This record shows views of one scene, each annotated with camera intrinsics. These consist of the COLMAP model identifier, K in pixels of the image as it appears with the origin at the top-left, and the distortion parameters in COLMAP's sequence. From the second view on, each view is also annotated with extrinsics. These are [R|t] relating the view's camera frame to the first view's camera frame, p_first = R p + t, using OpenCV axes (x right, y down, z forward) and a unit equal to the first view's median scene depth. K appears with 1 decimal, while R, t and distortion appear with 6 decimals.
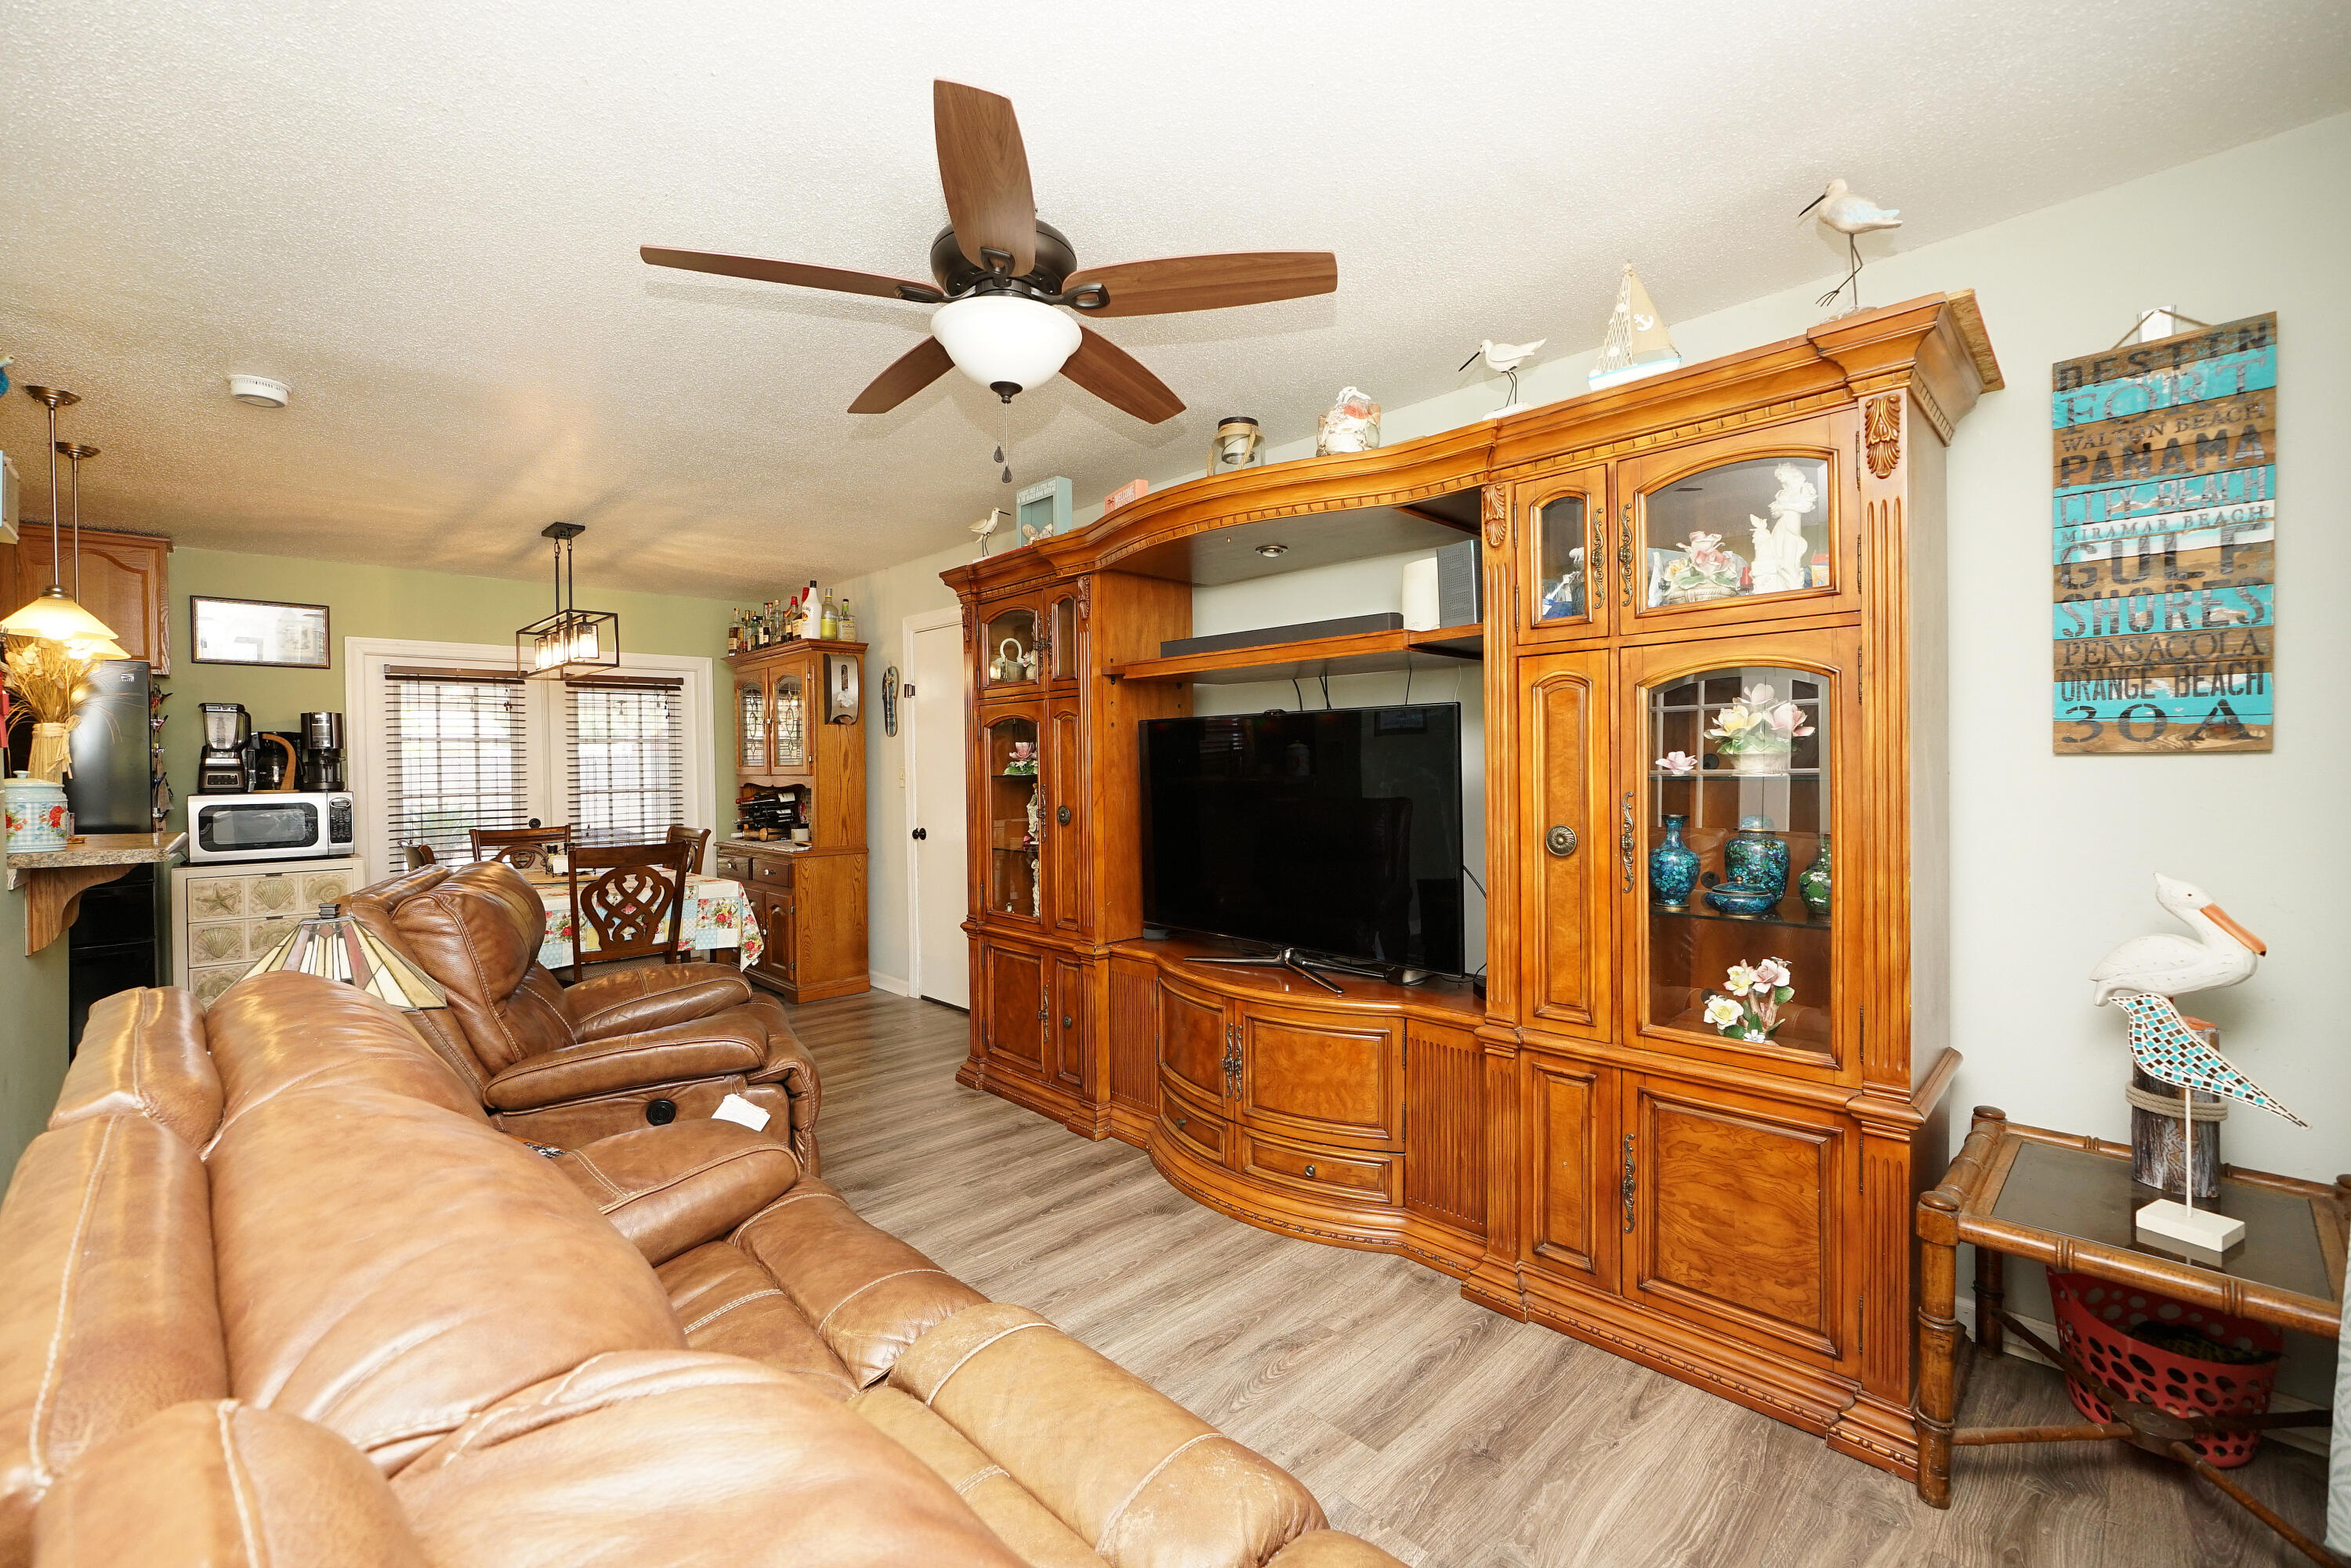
lens RADIAL K [[982.3, 0, 1179.4], [0, 982.3, 775.3], [0, 0, 1]] dist [-0.003993, 0.002744]
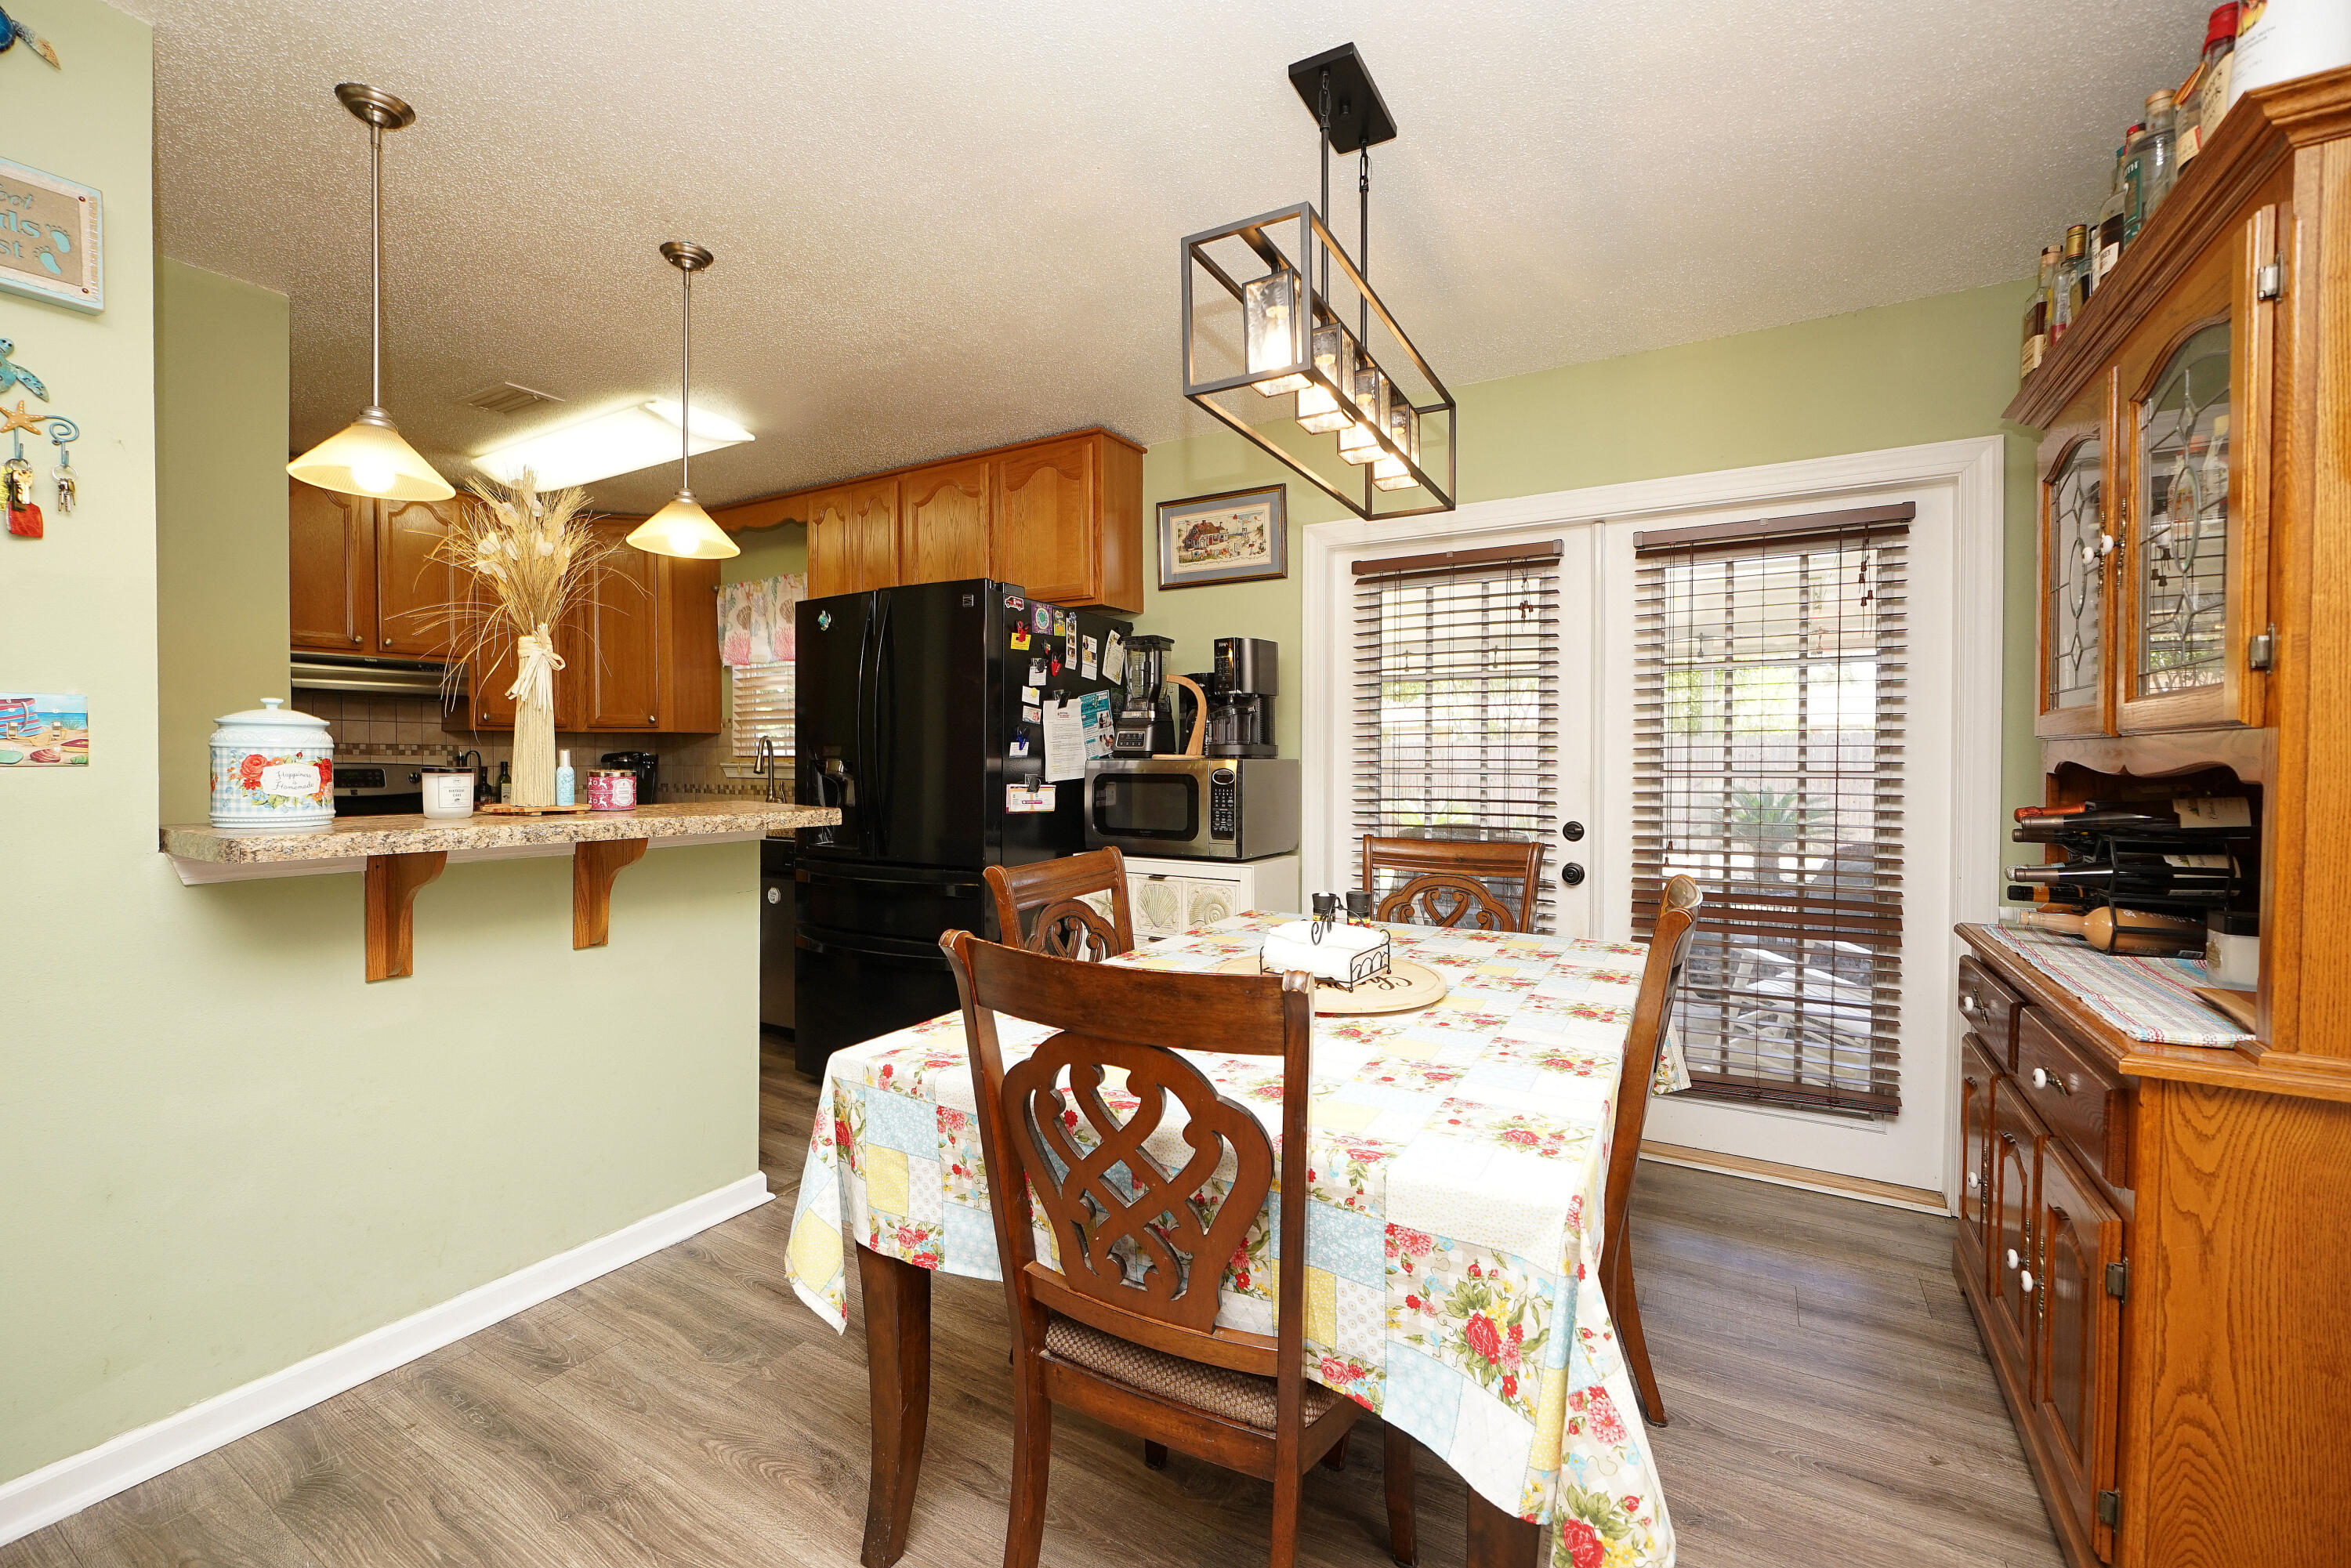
lens RADIAL K [[982.3, 0, 1167.9], [0, 982.3, 775.4], [0, 0, 1]] dist [-0.003993, 0.002744]
pose [[0.249485, 0.030945, -0.967884, -0.223892], [-0.016196, 0.999483, 0.027780, 0.009464], [0.968243, 0.008745, 0.249857, 0.718709]]
